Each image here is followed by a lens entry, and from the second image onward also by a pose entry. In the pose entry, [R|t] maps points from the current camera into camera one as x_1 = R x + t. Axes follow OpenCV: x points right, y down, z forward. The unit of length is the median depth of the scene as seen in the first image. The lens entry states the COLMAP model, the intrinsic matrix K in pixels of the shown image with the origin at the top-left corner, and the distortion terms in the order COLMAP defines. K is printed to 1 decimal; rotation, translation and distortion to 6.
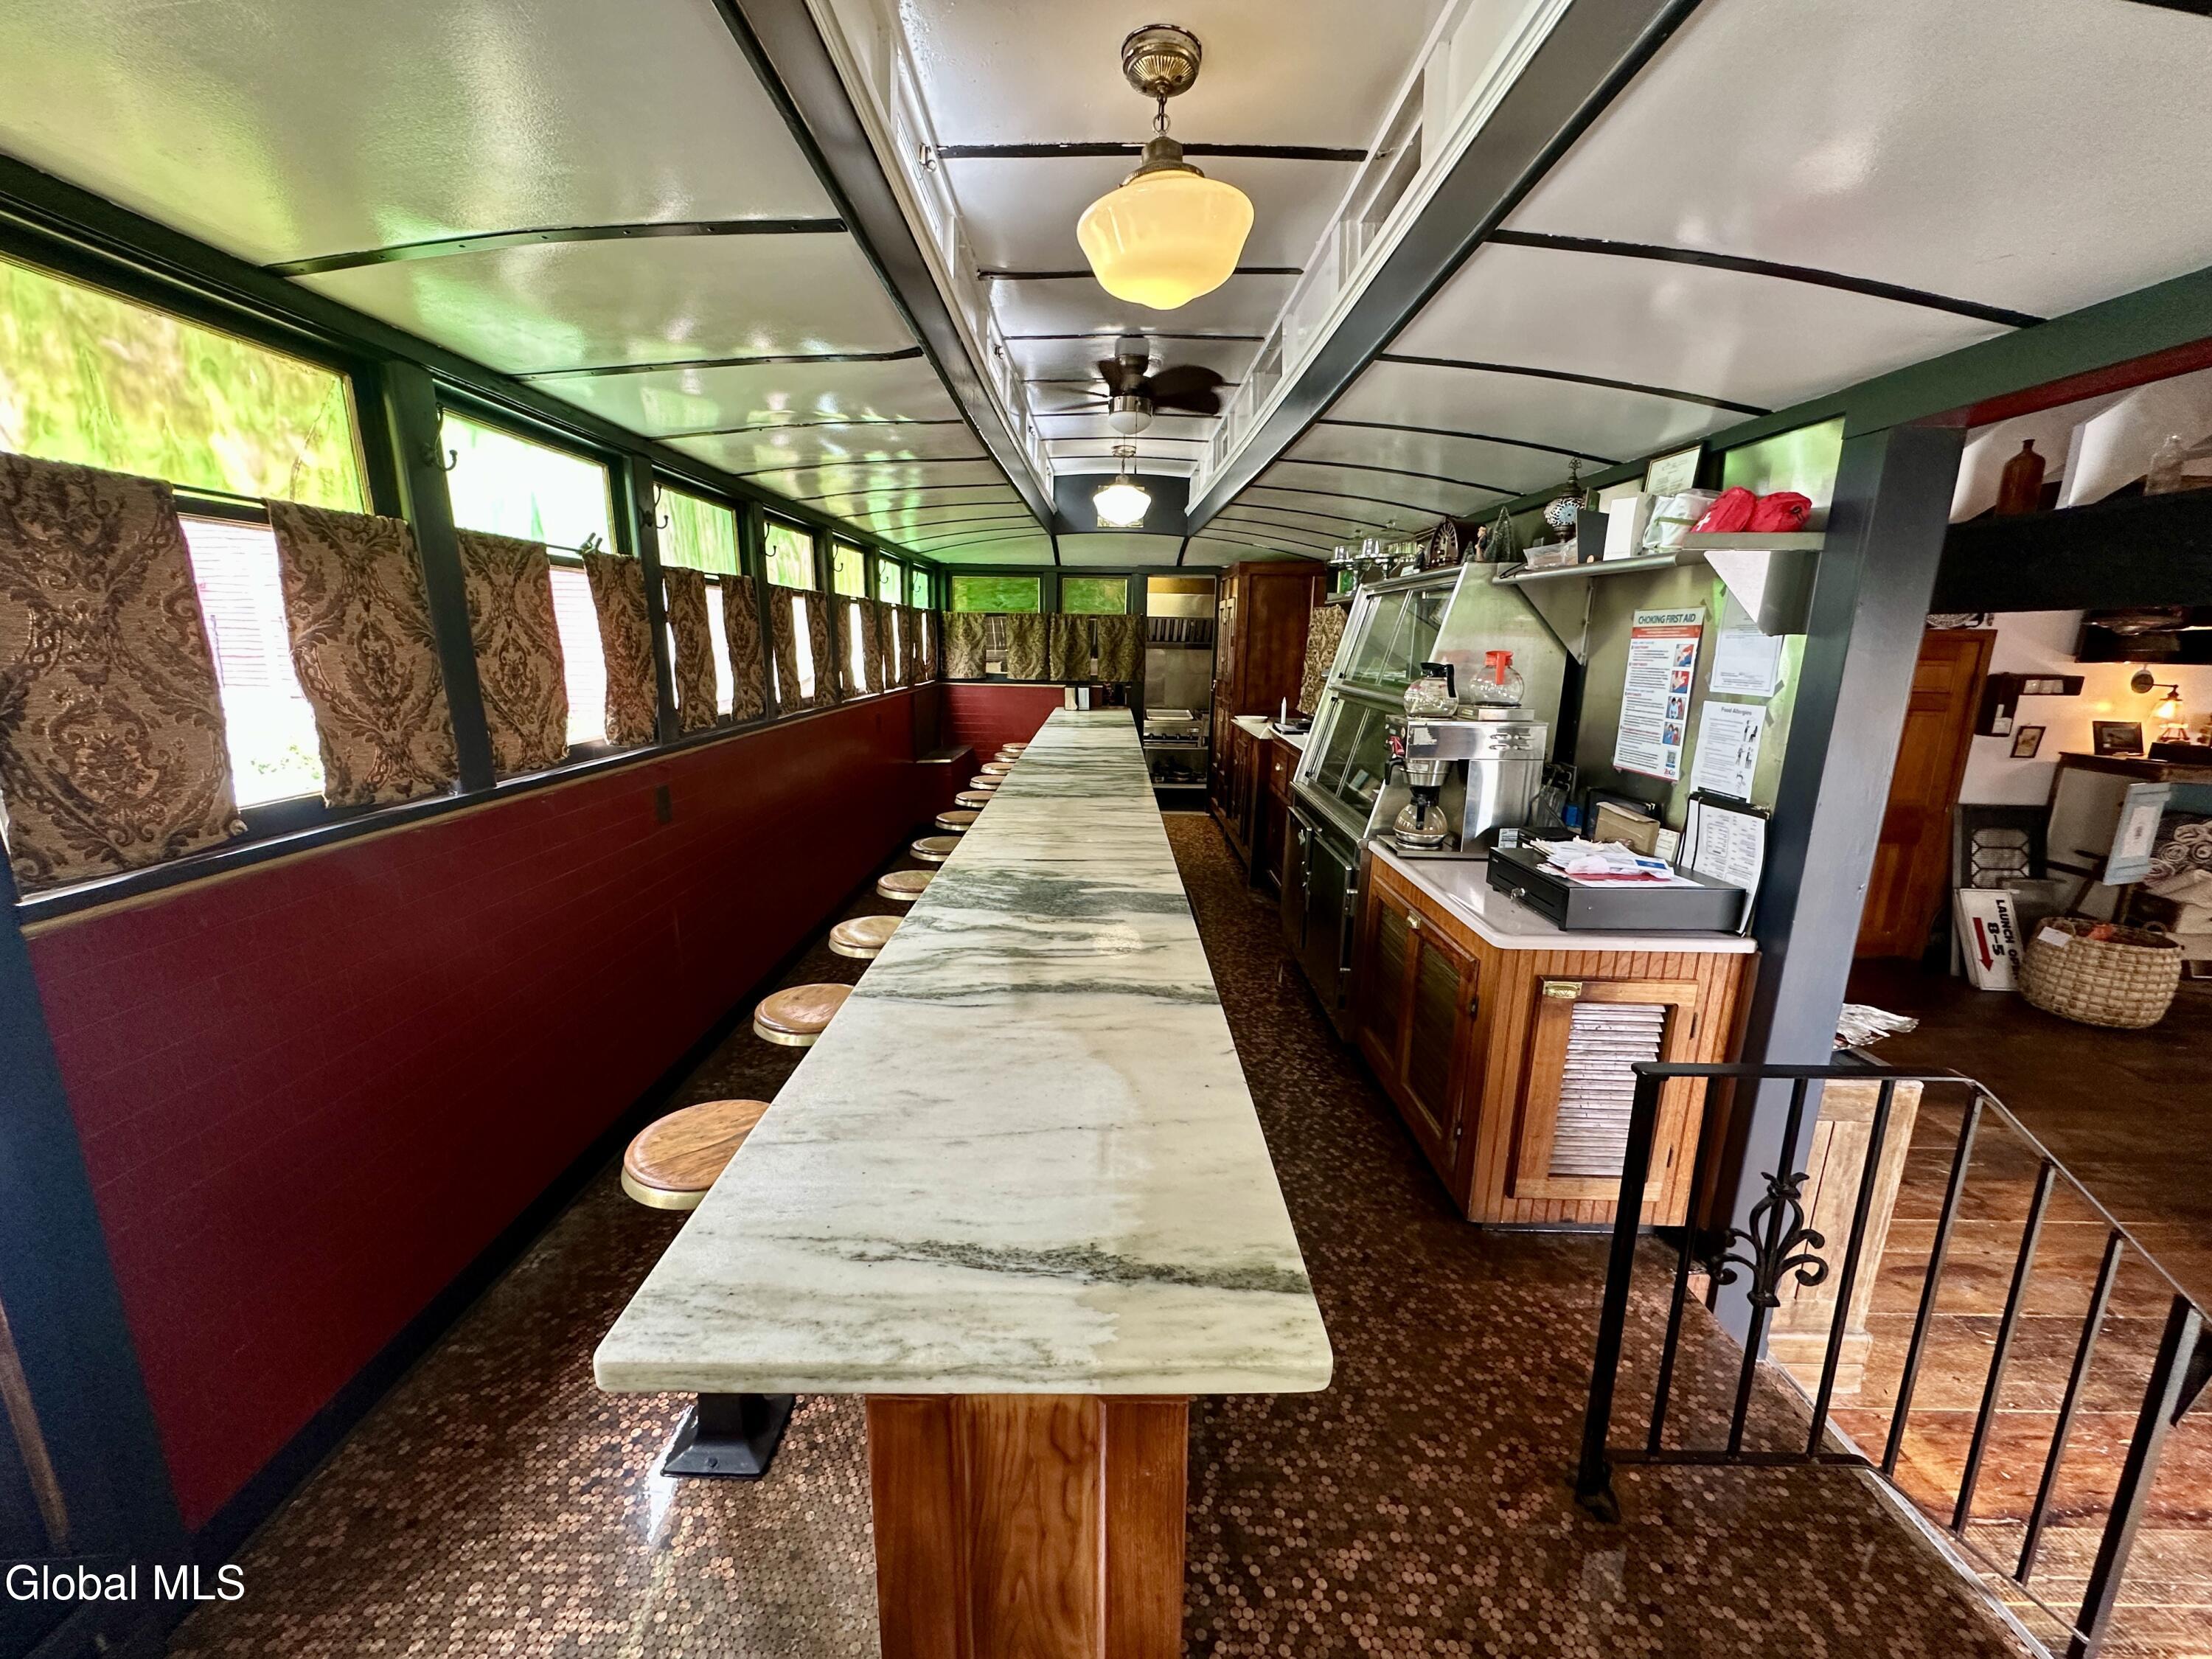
lens RADIAL K [[878.5, 0, 1106.0], [0, 878.5, 829.5], [0, 0, 1]] dist [-0.003844, 0.000224]
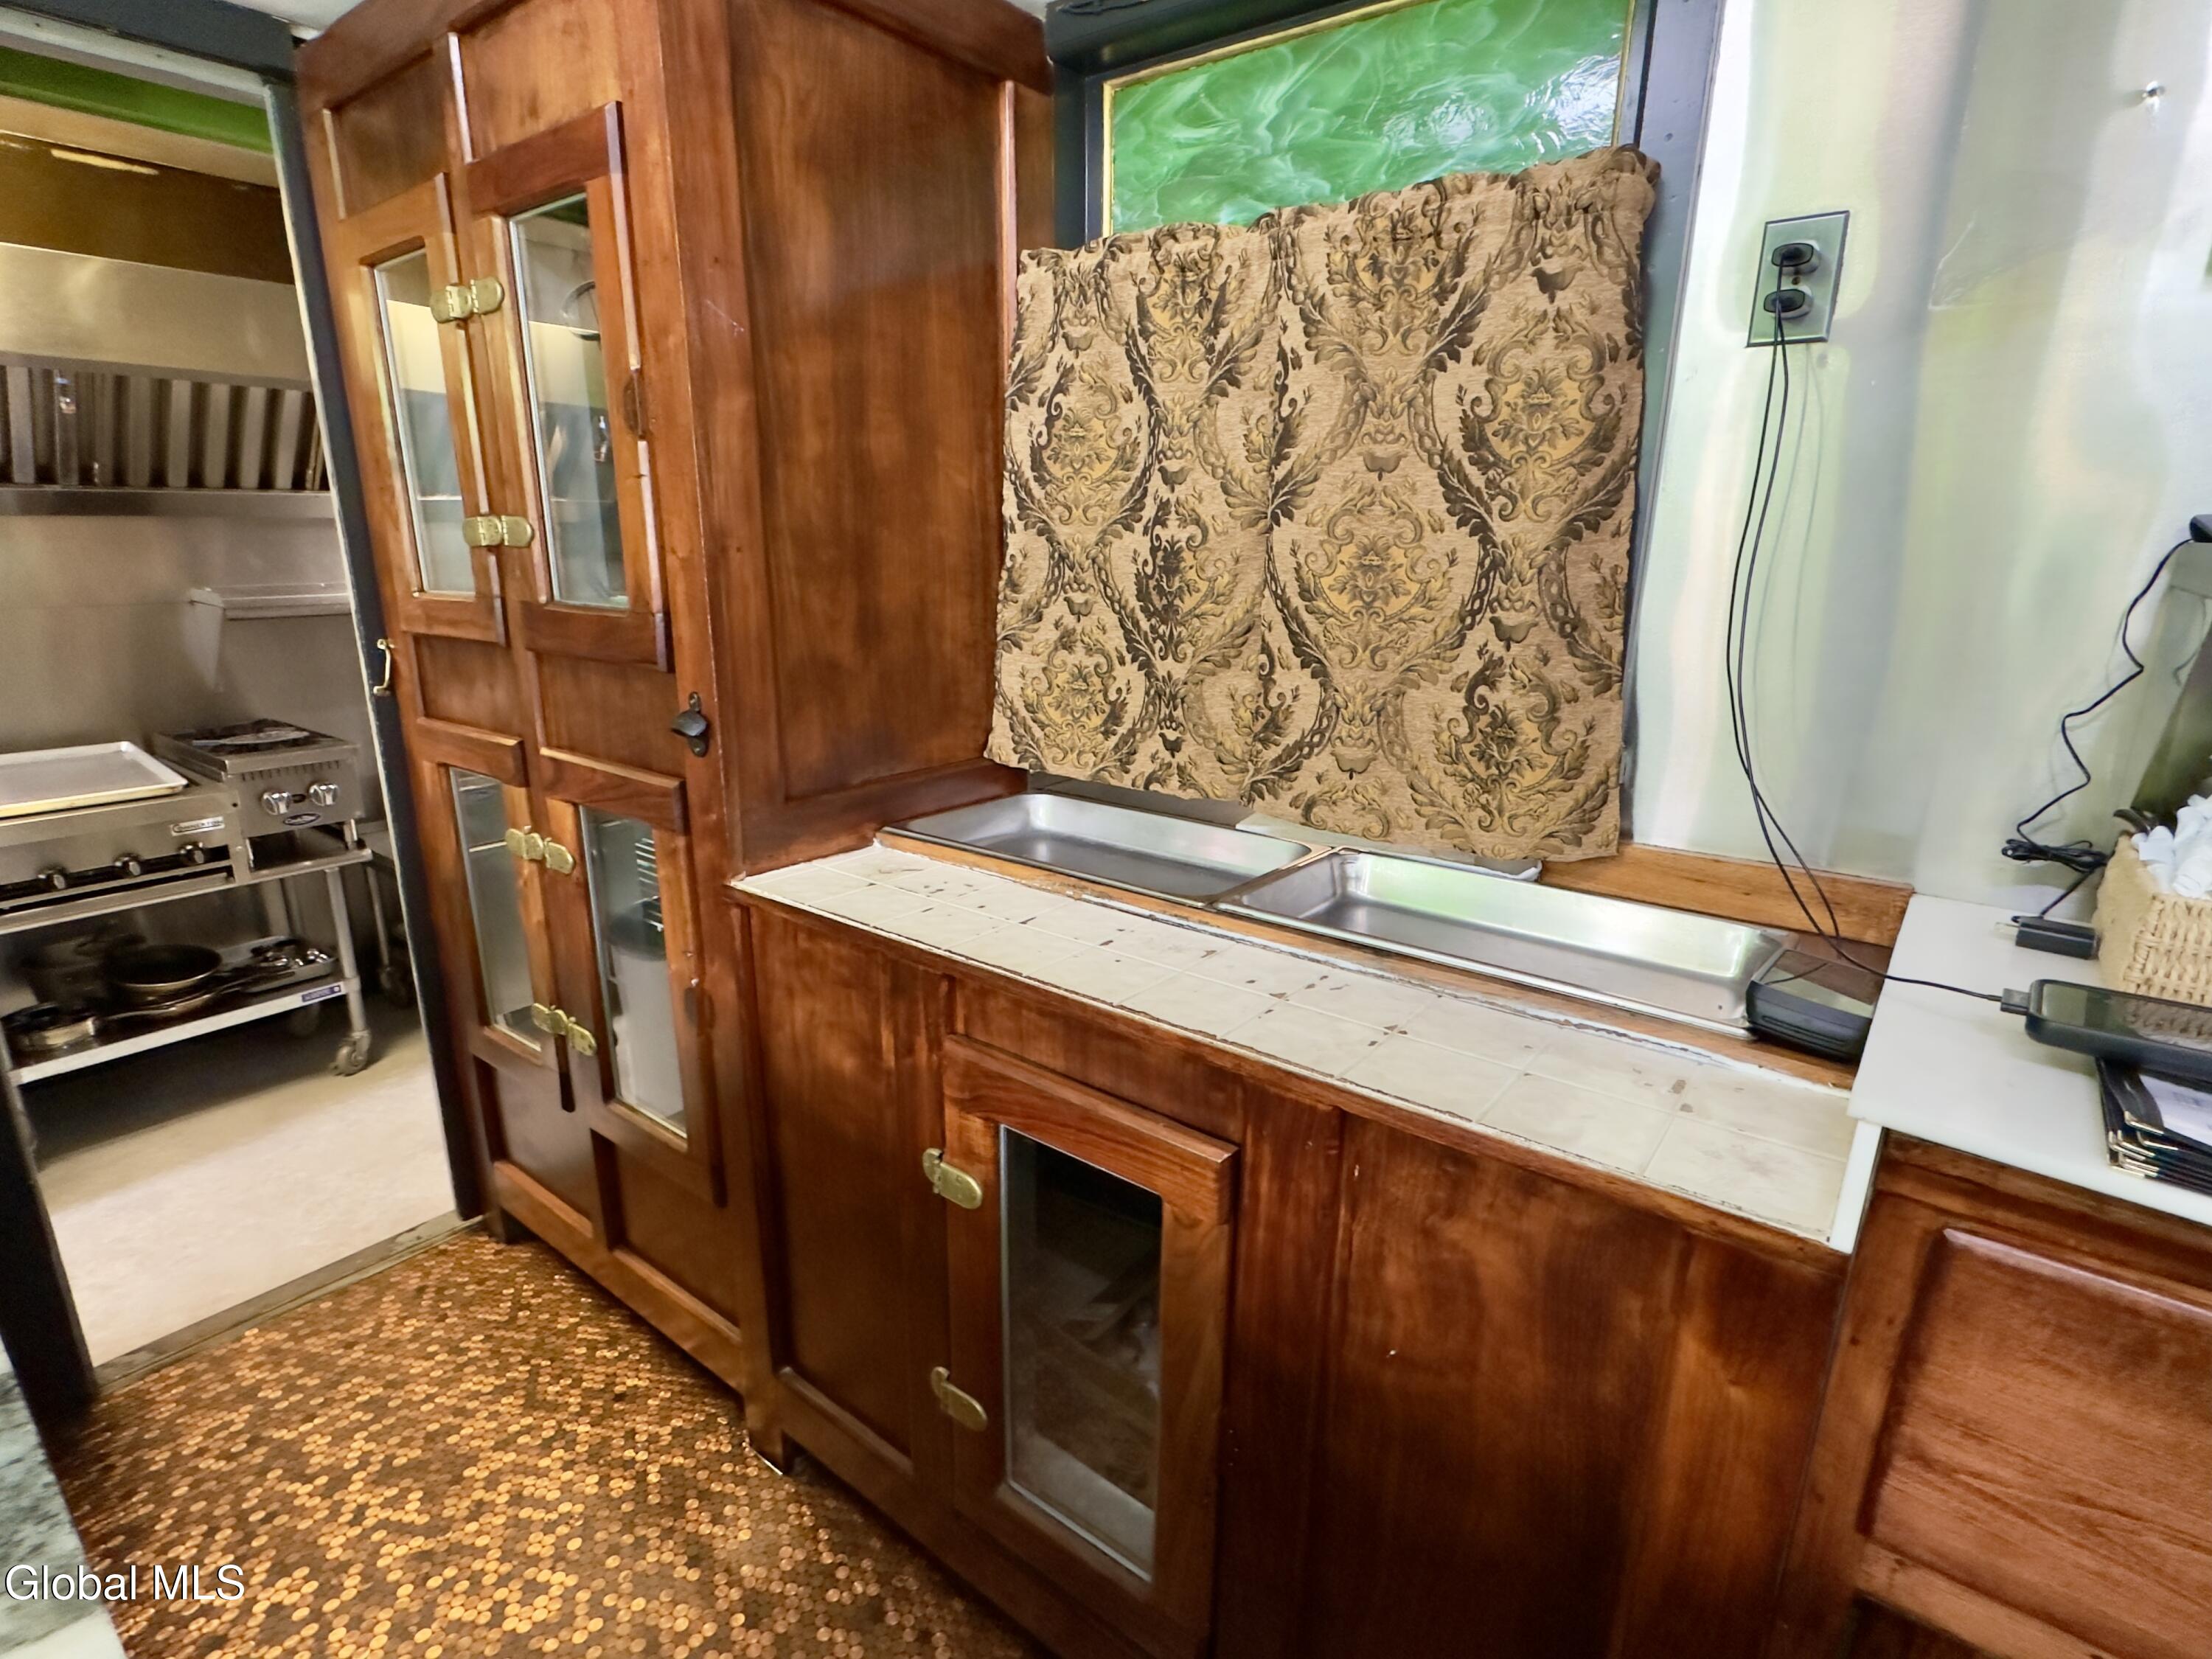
lens RADIAL K [[1115.5, 0, 1106.0], [0, 1115.5, 829.5], [0, 0, 1]] dist [-0.000014, -0.000151]
pose [[0.625006, -0.211515, 0.751418, 0.070926], [0.172001, 0.976248, 0.131737, -0.377191], [-0.761435, 0.046908, 0.646542, 2.019148]]
